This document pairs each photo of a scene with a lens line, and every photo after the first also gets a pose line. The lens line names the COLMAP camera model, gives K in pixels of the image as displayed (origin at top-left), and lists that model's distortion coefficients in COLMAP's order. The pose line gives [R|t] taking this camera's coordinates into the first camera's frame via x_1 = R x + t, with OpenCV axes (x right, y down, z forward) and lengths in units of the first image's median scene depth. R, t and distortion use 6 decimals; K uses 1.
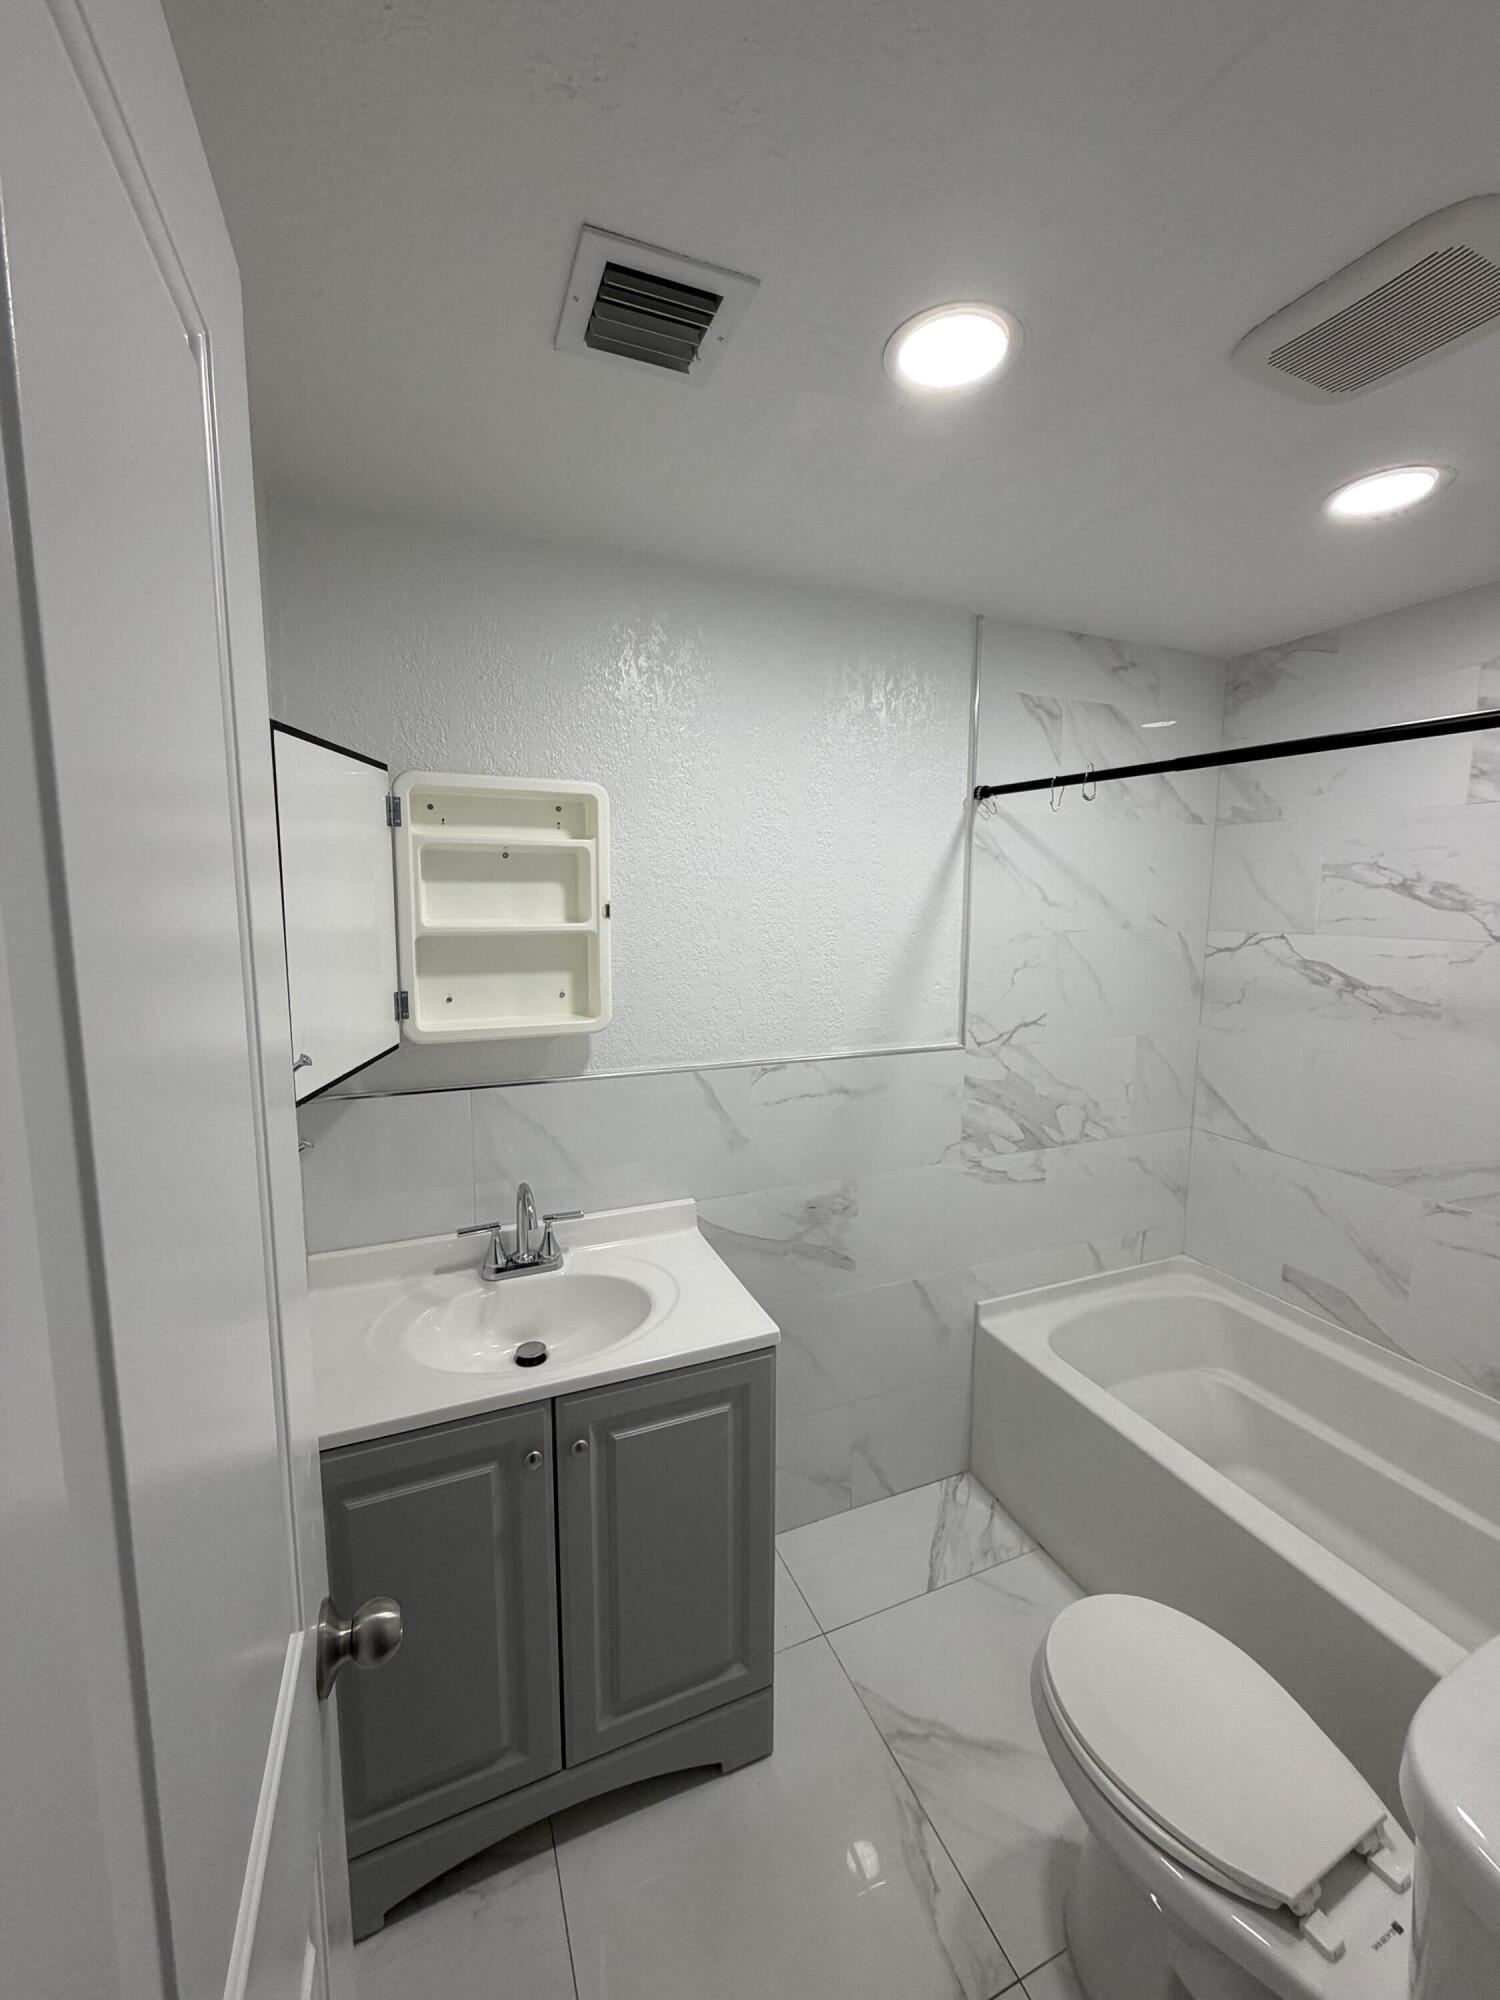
lens RADIAL K [[793.7, 0, 756.6], [0, 793.7, 991.5], [0, 0, 1]] dist [-0.001092, -0.000642]
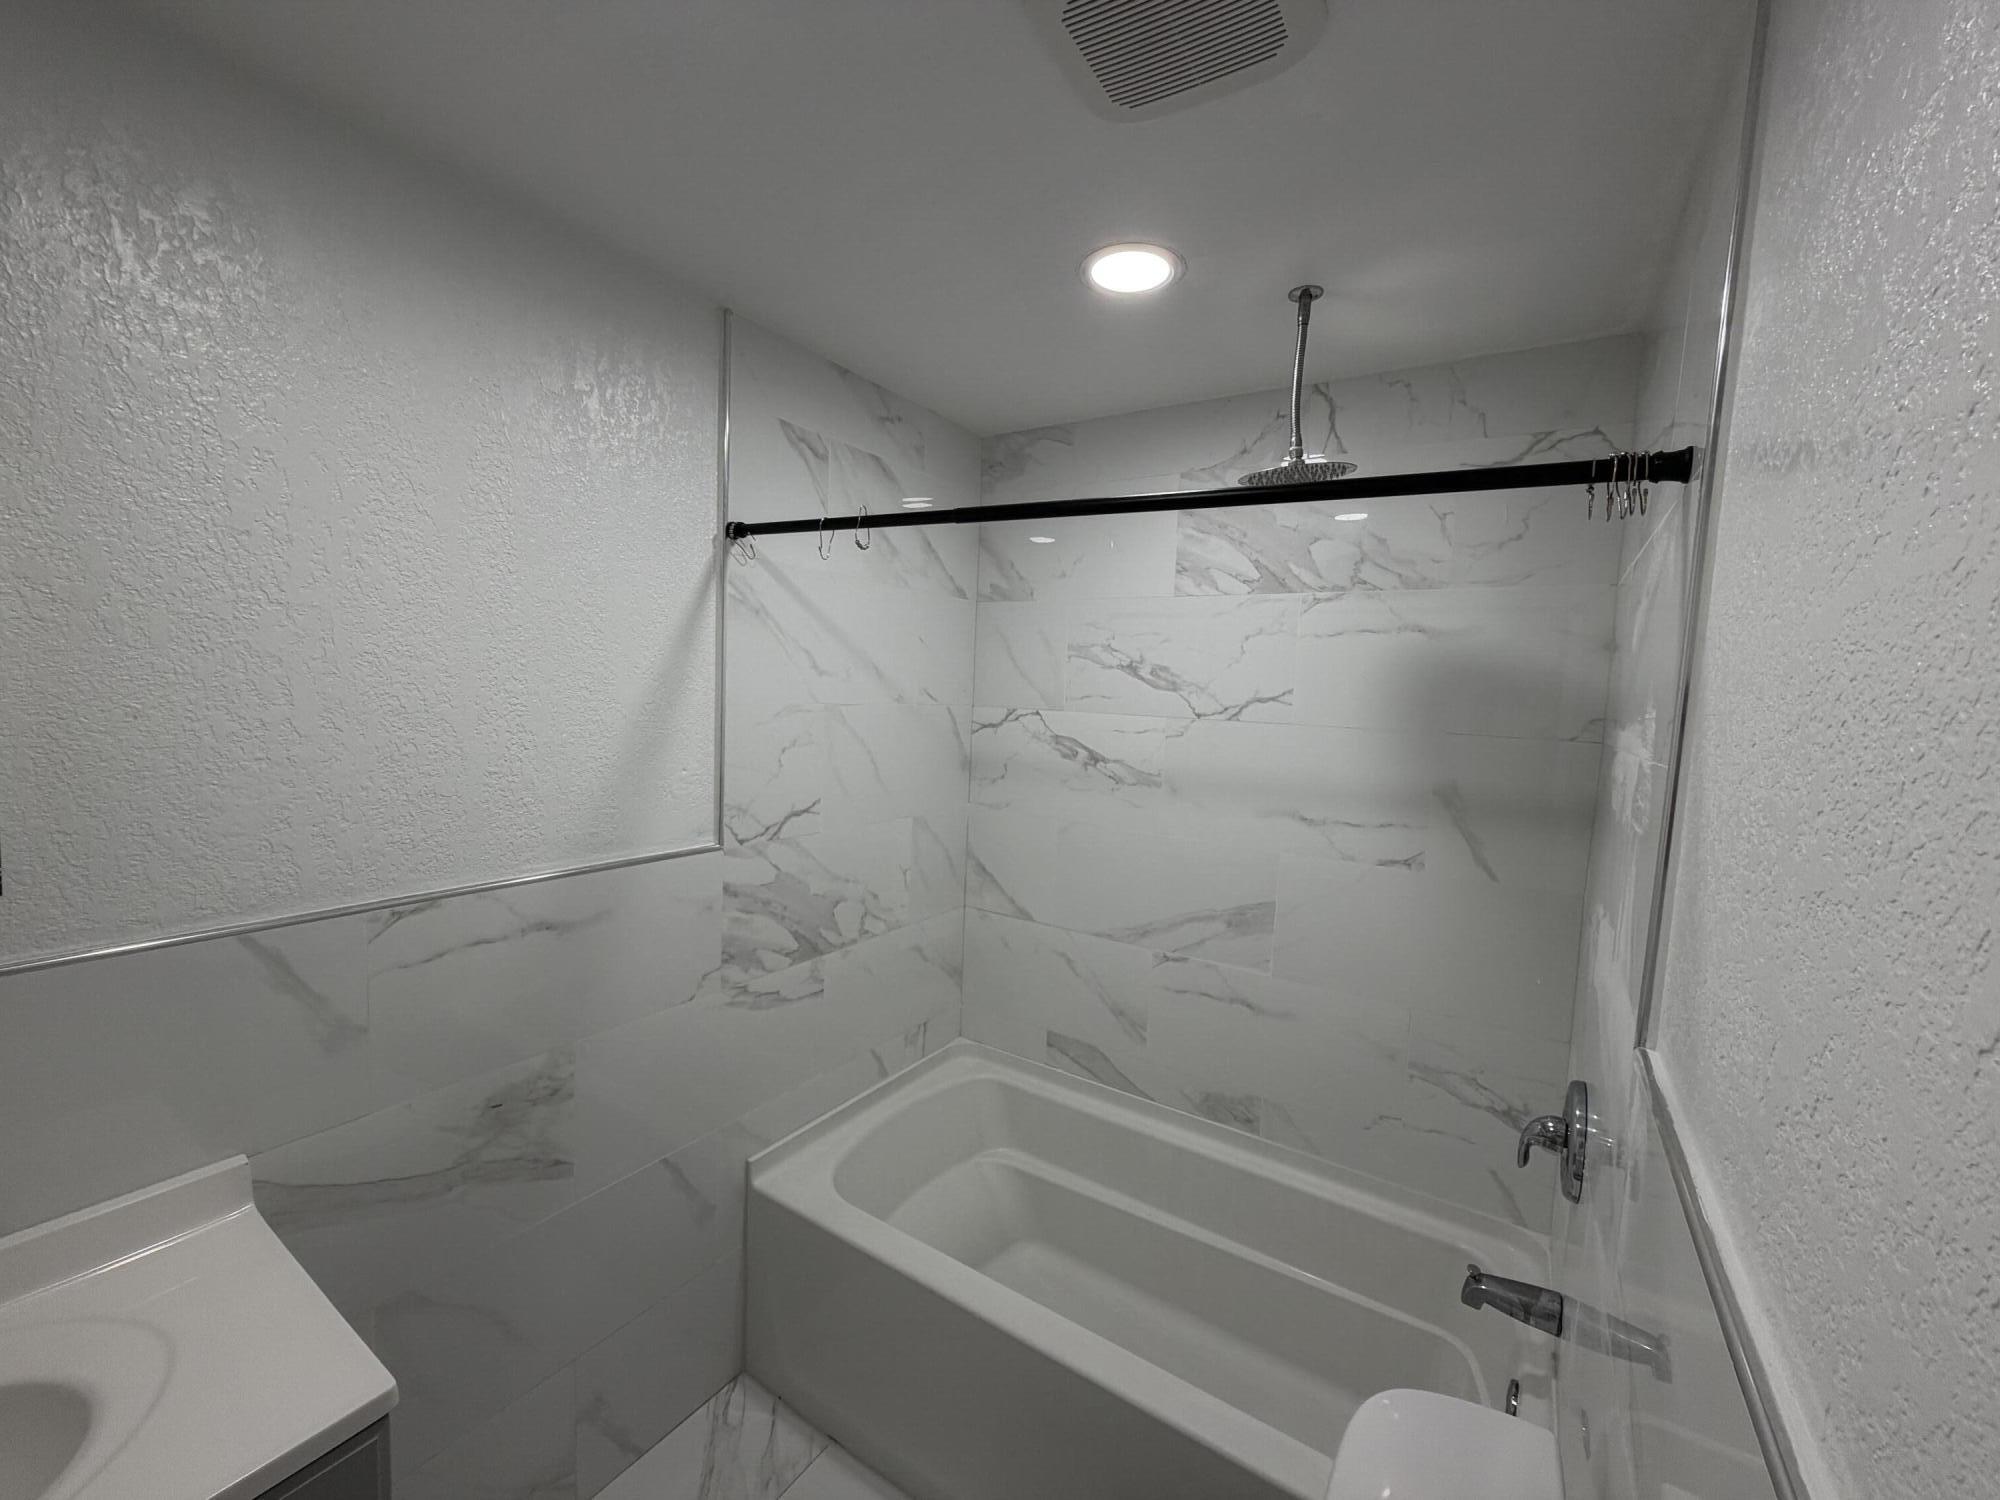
lens RADIAL K [[793.7, 0, 1001.0], [0, 793.7, 755.6], [0, 0, 1]] dist [-0.001092, -0.000642]
pose [[0.834902, -0.020464, 0.550017, 0.058544], [0.029871, 0.999520, -0.008155, -0.006823], [-0.549587, 0.023239, 0.835113, 0.177355]]
